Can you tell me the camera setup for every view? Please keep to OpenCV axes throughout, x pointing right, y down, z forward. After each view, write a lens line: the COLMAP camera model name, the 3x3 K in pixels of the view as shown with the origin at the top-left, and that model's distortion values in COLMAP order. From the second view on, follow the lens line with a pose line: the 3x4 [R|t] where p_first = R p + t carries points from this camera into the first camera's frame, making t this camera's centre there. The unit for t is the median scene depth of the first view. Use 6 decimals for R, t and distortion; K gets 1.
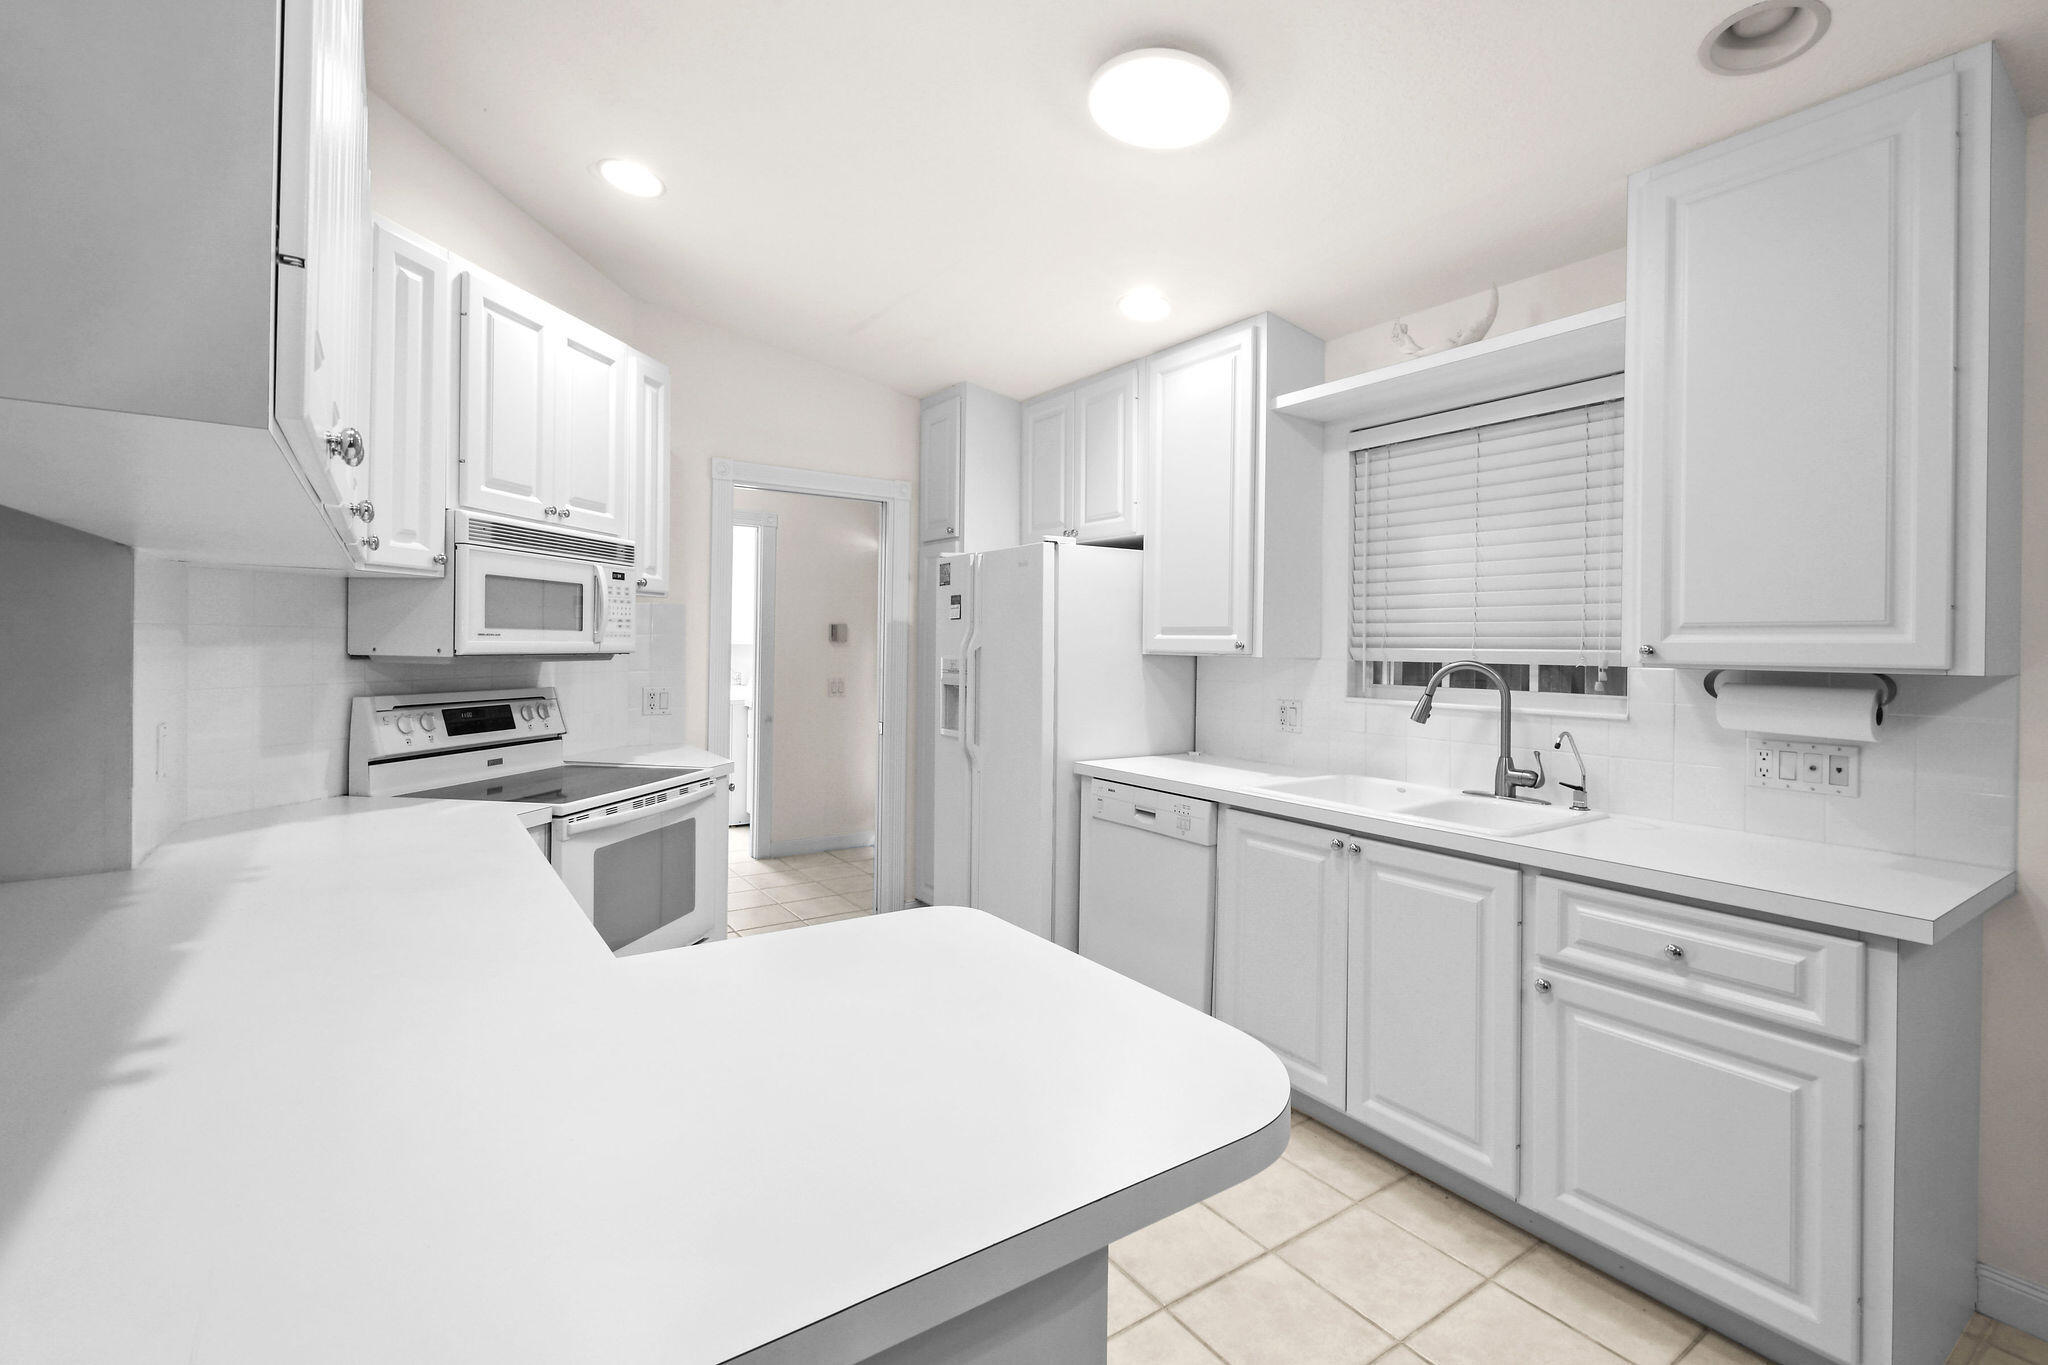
lens RADIAL K [[918.9, 0, 1043.3], [0, 918.9, 655.4], [0, 0, 1]] dist [0.009699, -0.004733]
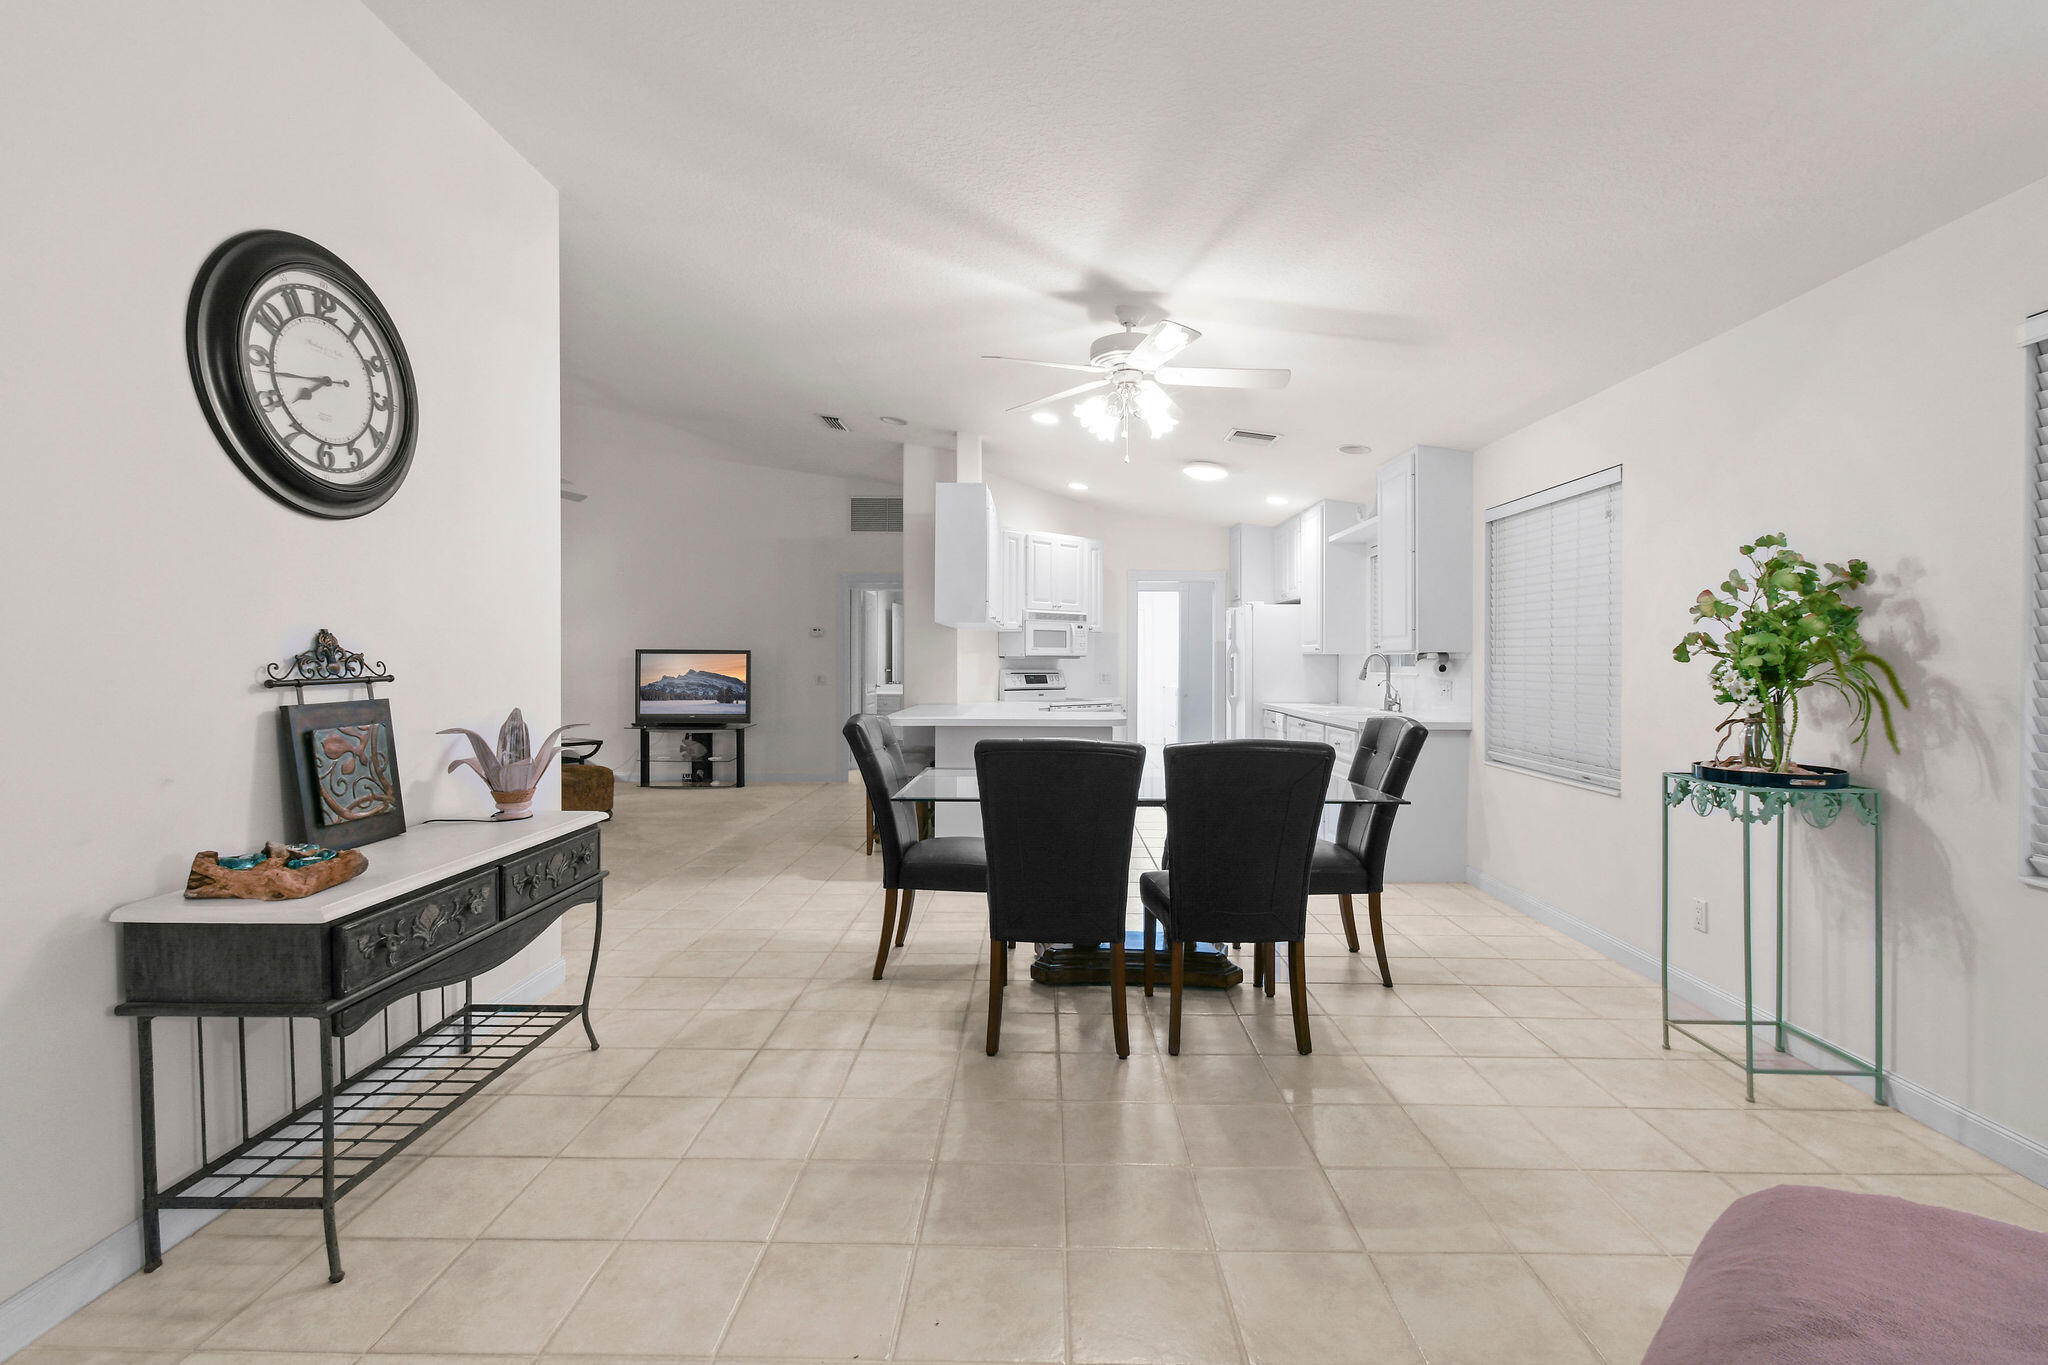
lens RADIAL K [[918.9, 0, 1028.5], [0, 918.9, 664.7], [0, 0, 1]] dist [0.009699, -0.004733]
pose [[0.806231, -0.008616, -0.591538, 1.115025], [0.001387, 0.999919, -0.012674, 0.063370], [0.591600, 0.009398, 0.806177, -1.386586]]
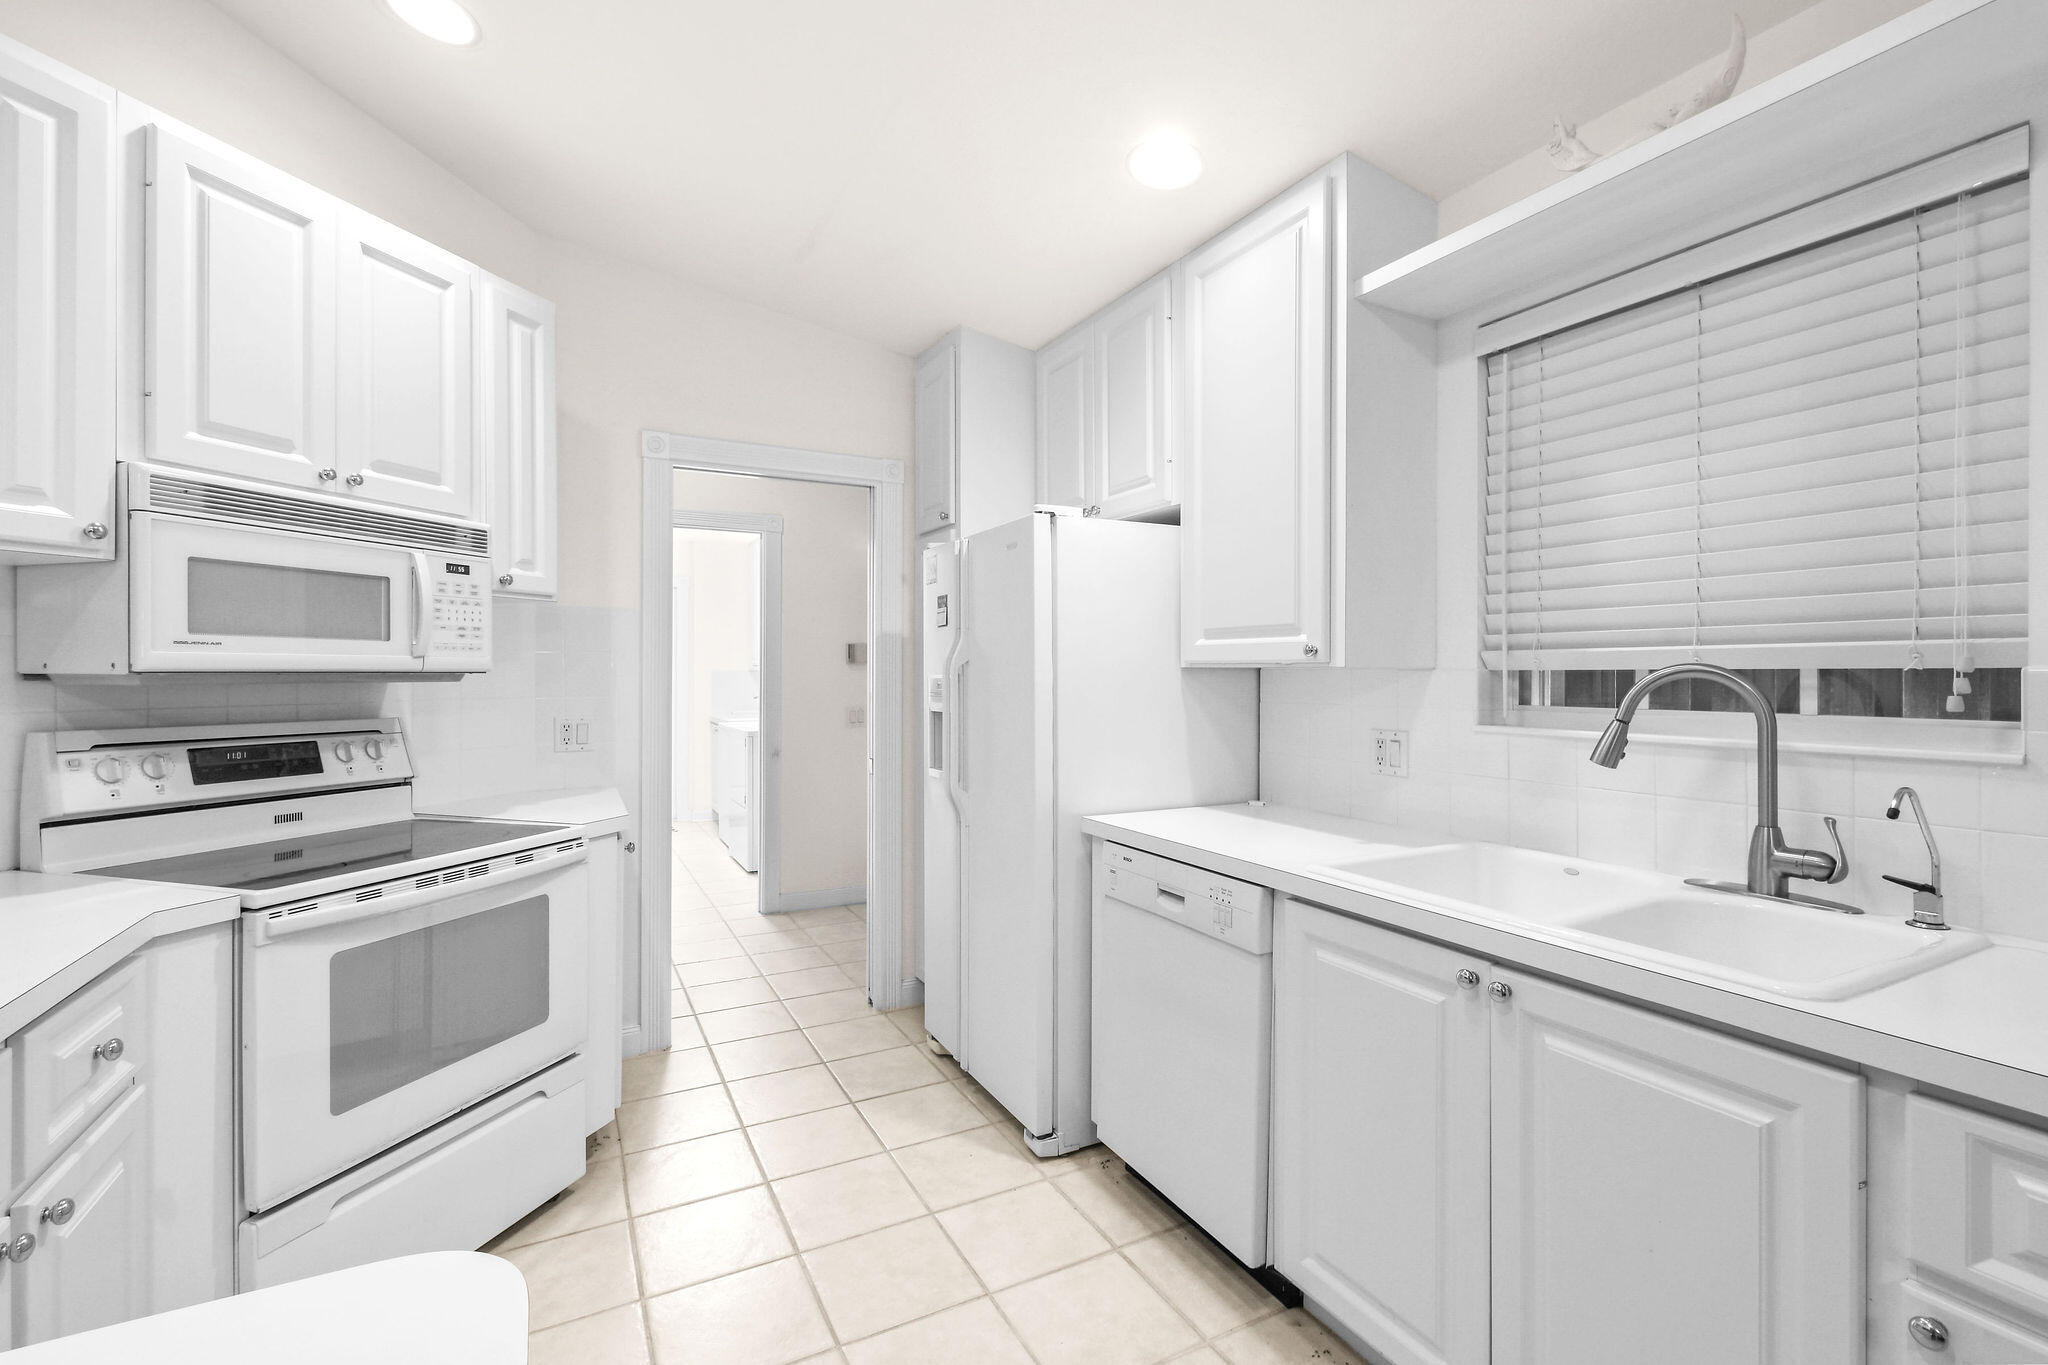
lens RADIAL K [[918.9, 0, 1040.3], [0, 918.9, 675.5], [0, 0, 1]] dist [0.009699, -0.004733]
pose [[0.993069, -0.011590, -0.116961, 0.108435], [0.010469, 0.999893, -0.010190, 0.015003], [0.117067, 0.008895, 0.993084, 0.348436]]
